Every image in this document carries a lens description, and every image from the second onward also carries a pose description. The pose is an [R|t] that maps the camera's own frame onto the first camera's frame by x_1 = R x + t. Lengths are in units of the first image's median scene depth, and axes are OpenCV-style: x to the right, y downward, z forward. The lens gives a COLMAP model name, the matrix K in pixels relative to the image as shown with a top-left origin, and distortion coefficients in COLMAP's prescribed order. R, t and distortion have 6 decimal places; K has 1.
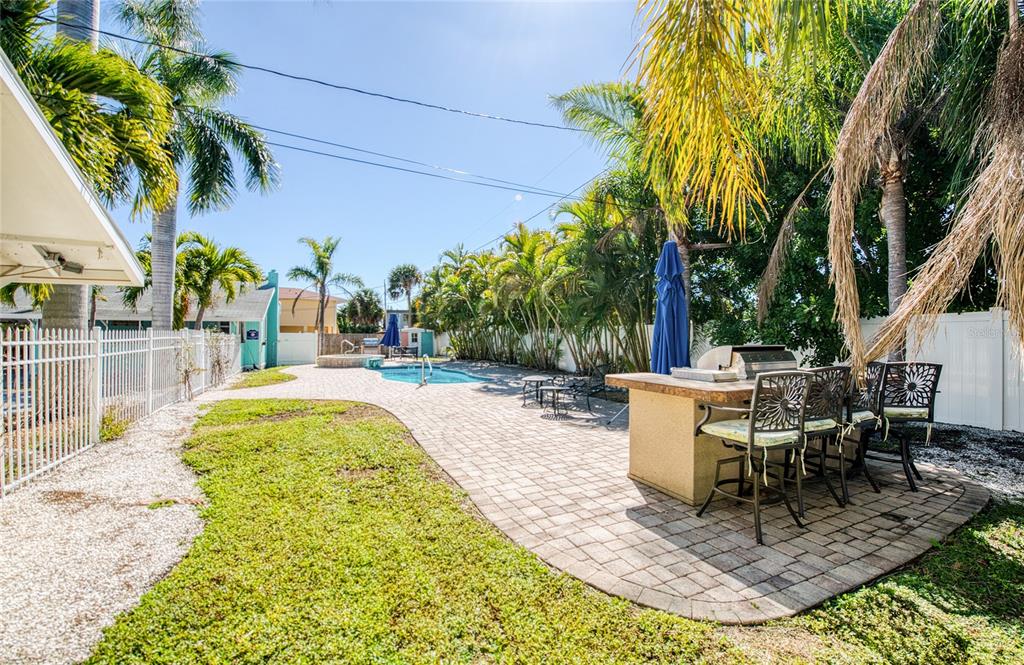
lens RADIAL K [[433.1, 0, 509.9], [0, 433.1, 336.2], [0, 0, 1]] dist [-0.013658, -0.002202]
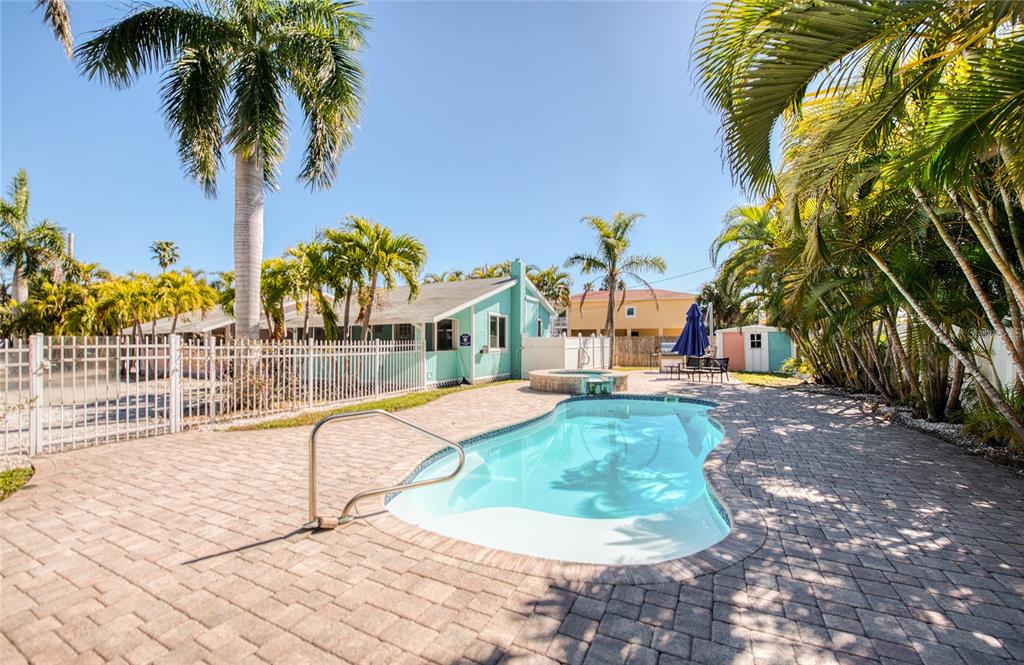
lens RADIAL K [[411.0, 0, 512.7], [0, 411.0, 331.9], [0, 0, 1]] dist [-0.015649, -0.002158]
pose [[0.621217, -0.026263, -0.783198, 0.046099], [0.011105, 0.999633, -0.024713, 0.000929], [0.783560, 0.006655, 0.621281, 0.555435]]
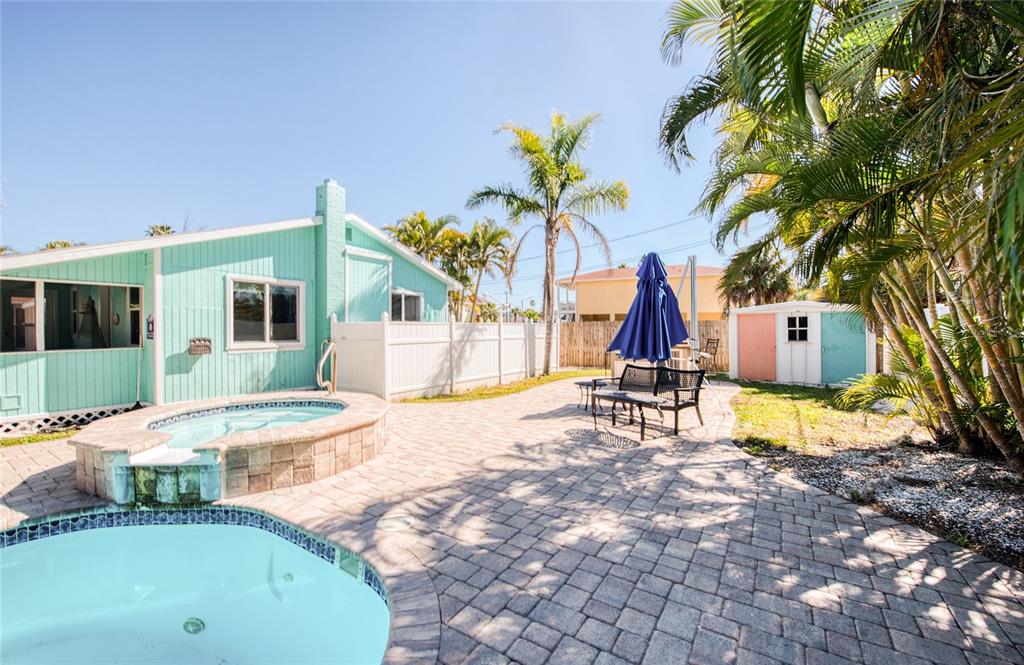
lens RADIAL K [[411.0, 0, 511.9], [0, 411.0, 333.3], [0, 0, 1]] dist [-0.015649, -0.002158]
pose [[0.525780, 0.001567, -0.850619, -0.096675], [0.010935, 0.999903, 0.008602, 0.001807], [0.850550, -0.013824, 0.525712, 1.008175]]
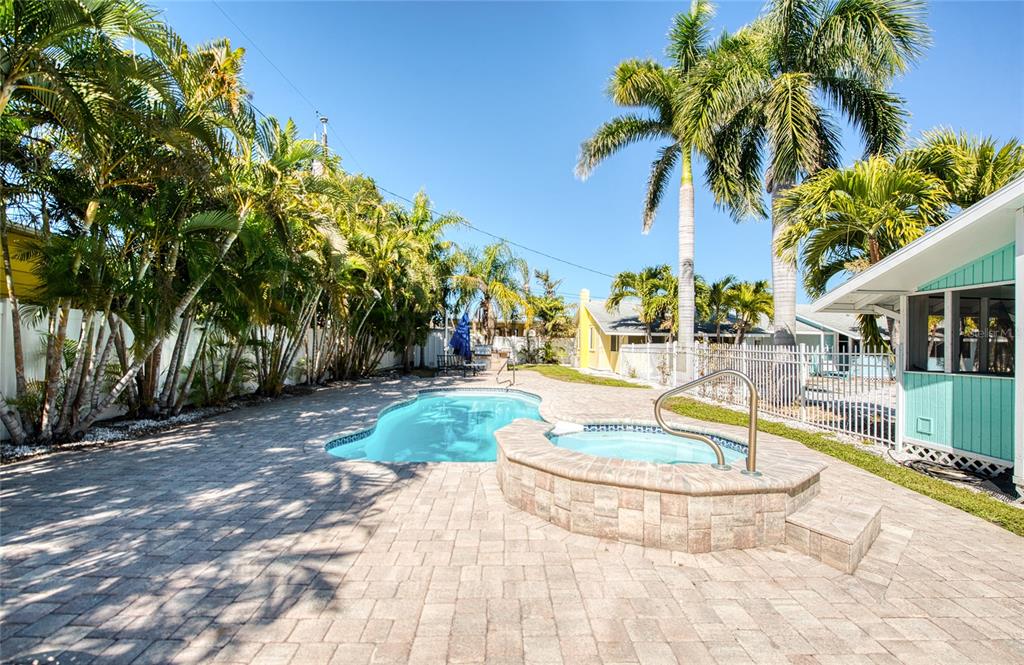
lens RADIAL K [[433.1, 0, 508.9], [0, 433.1, 329.3], [0, 0, 1]] dist [-0.013658, -0.002202]
pose [[-0.912125, -0.010313, 0.409782, -0.397301], [-0.025864, 0.999139, -0.032424, 0.002255], [-0.409095, -0.040174, -0.911607, 1.230425]]
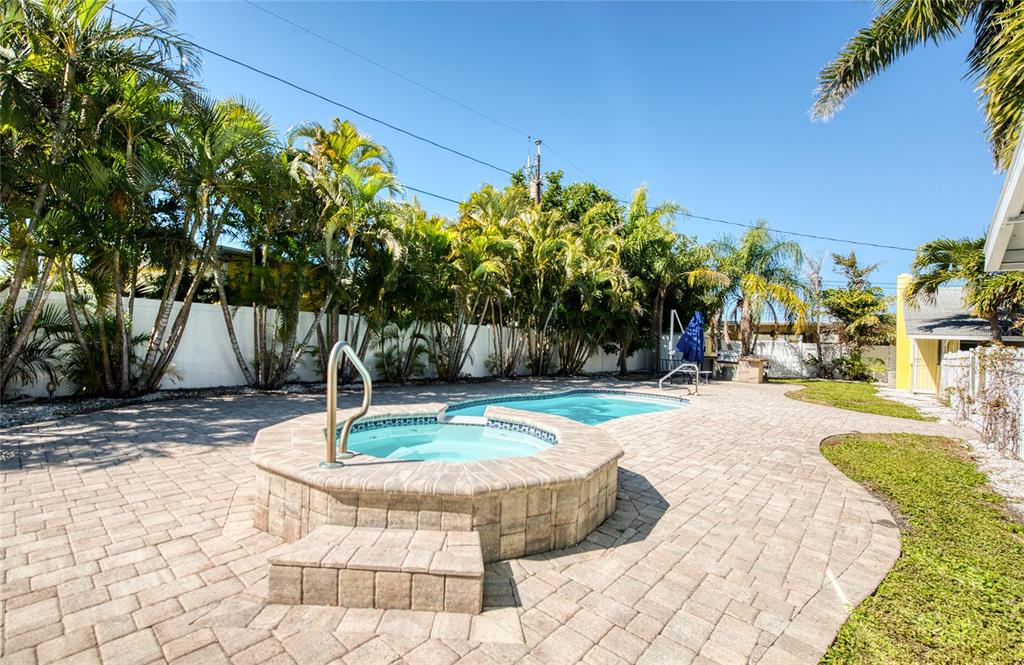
lens RADIAL K [[433.1, 0, 506.2], [0, 433.1, 337.1], [0, 0, 1]] dist [-0.013658, -0.002202]
pose [[-0.400763, -0.013591, 0.916081, -0.550434], [-0.046000, 0.998927, -0.005303, 0.006780], [-0.915026, -0.044265, -0.400958, 1.057470]]
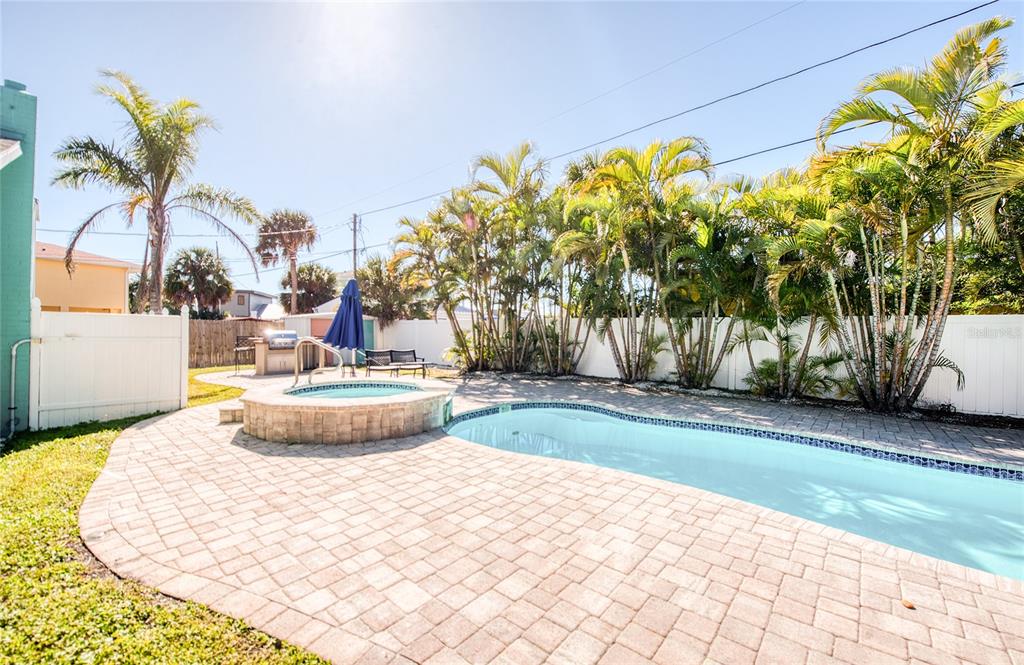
lens RADIAL K [[411.0, 0, 518.0], [0, 411.0, 335.3], [0, 0, 1]] dist [-0.015649, -0.002158]
pose [[0.907567, -0.000858, 0.419907, -0.393115], [-0.007204, 0.999819, 0.017613, 0.000332], [-0.419846, -0.019010, 0.907396, 0.686735]]
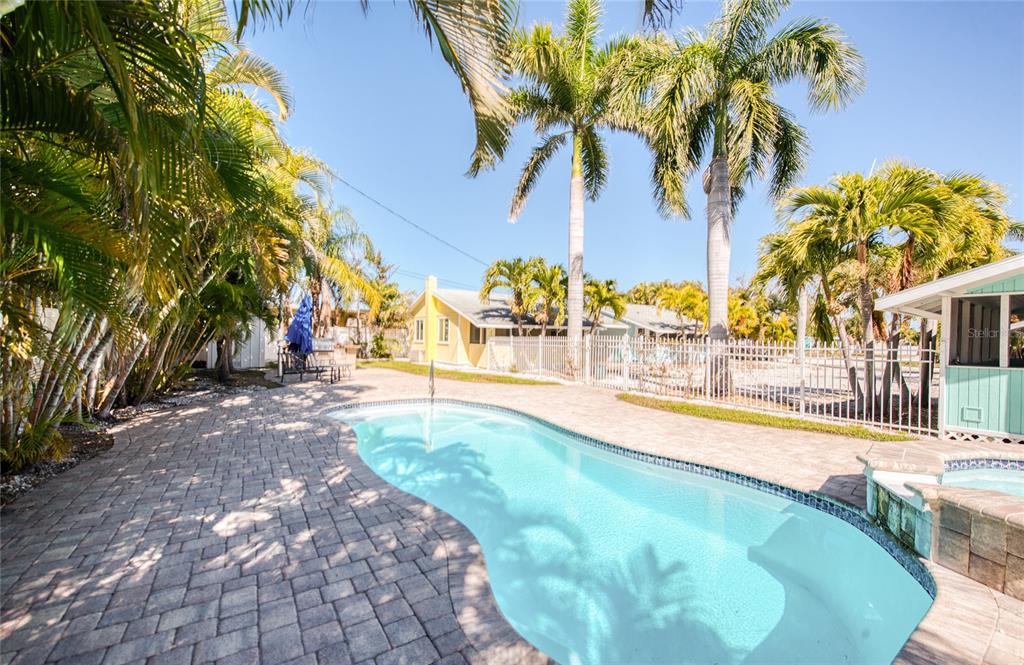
lens RADIAL K [[411.0, 0, 514.1], [0, 411.0, 332.3], [0, 0, 1]] dist [-0.015649, -0.002158]
pose [[-0.990581, -0.024402, -0.134734, -0.146096], [-0.022459, 0.999621, -0.015919, 0.000977], [0.135071, -0.012743, -0.990754, 1.103952]]
